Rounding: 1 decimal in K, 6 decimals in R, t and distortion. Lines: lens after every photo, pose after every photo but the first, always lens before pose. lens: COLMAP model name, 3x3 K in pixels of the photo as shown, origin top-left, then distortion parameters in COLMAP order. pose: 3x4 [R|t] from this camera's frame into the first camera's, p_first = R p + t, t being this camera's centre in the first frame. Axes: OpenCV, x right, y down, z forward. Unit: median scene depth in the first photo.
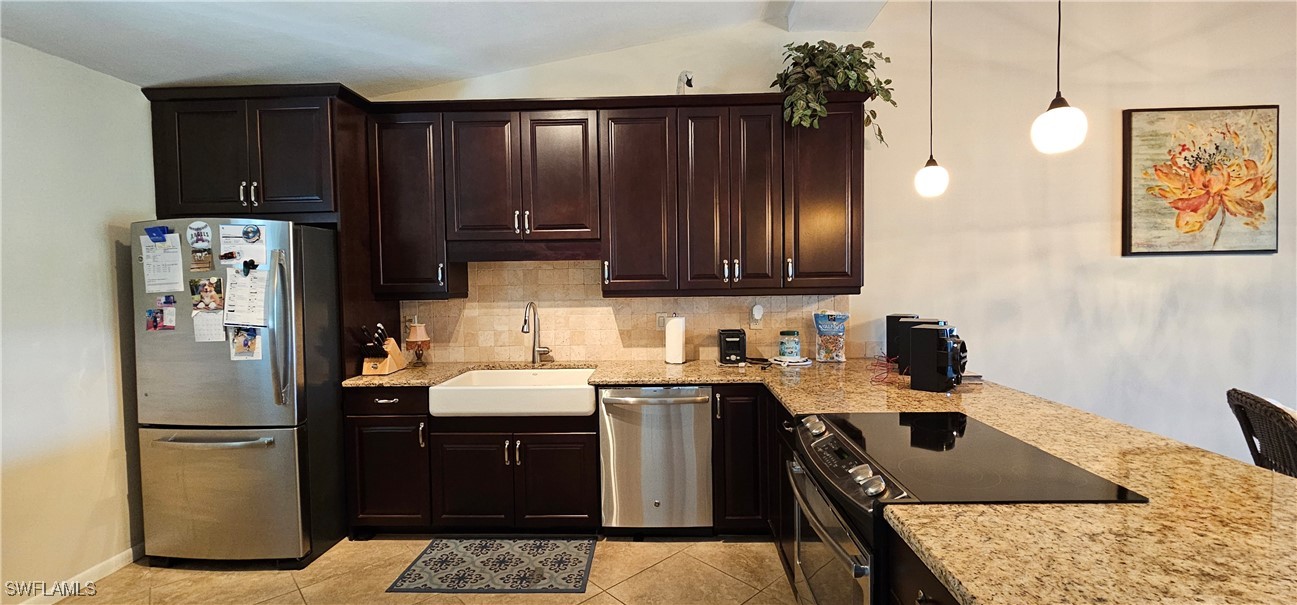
lens RADIAL K [[528.7, 0, 653.0], [0, 528.7, 296.4], [0, 0, 1]] dist [-0.000133, -0.000195]
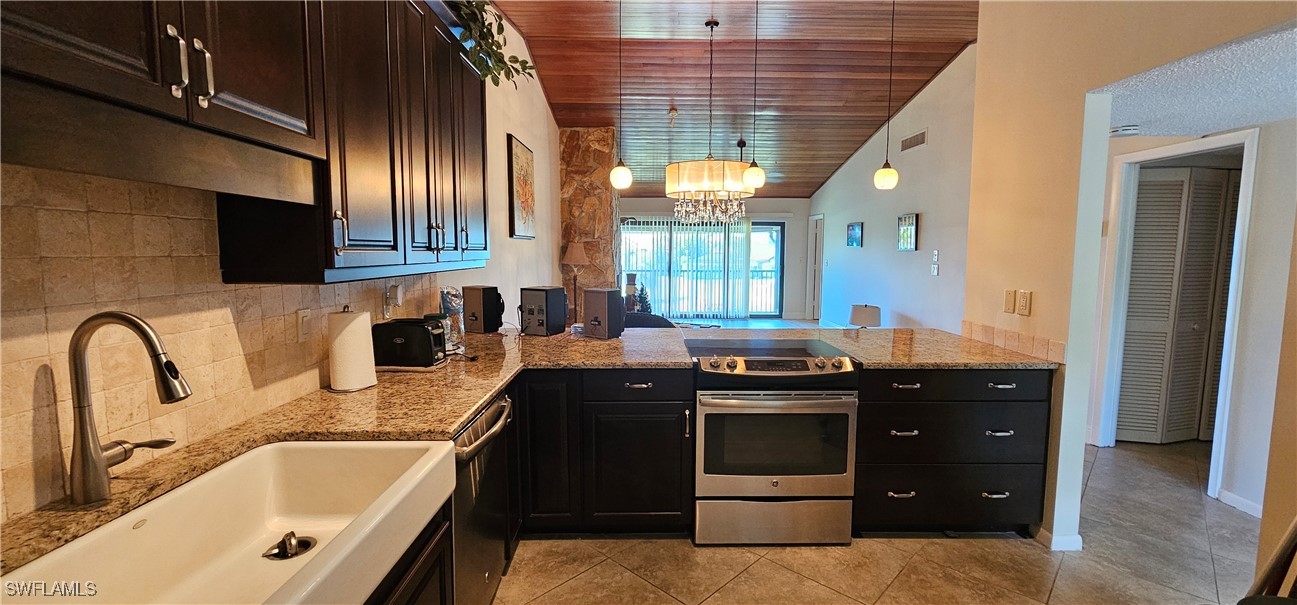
lens RADIAL K [[528.7, 0, 653.0], [0, 528.7, 296.4], [0, 0, 1]] dist [-0.000133, -0.000195]
pose [[-0.037952, -0.073683, 0.996559, -0.541907], [0.029696, 0.996754, 0.074828, -0.012600], [-0.998838, 0.032434, -0.035641, 0.654317]]
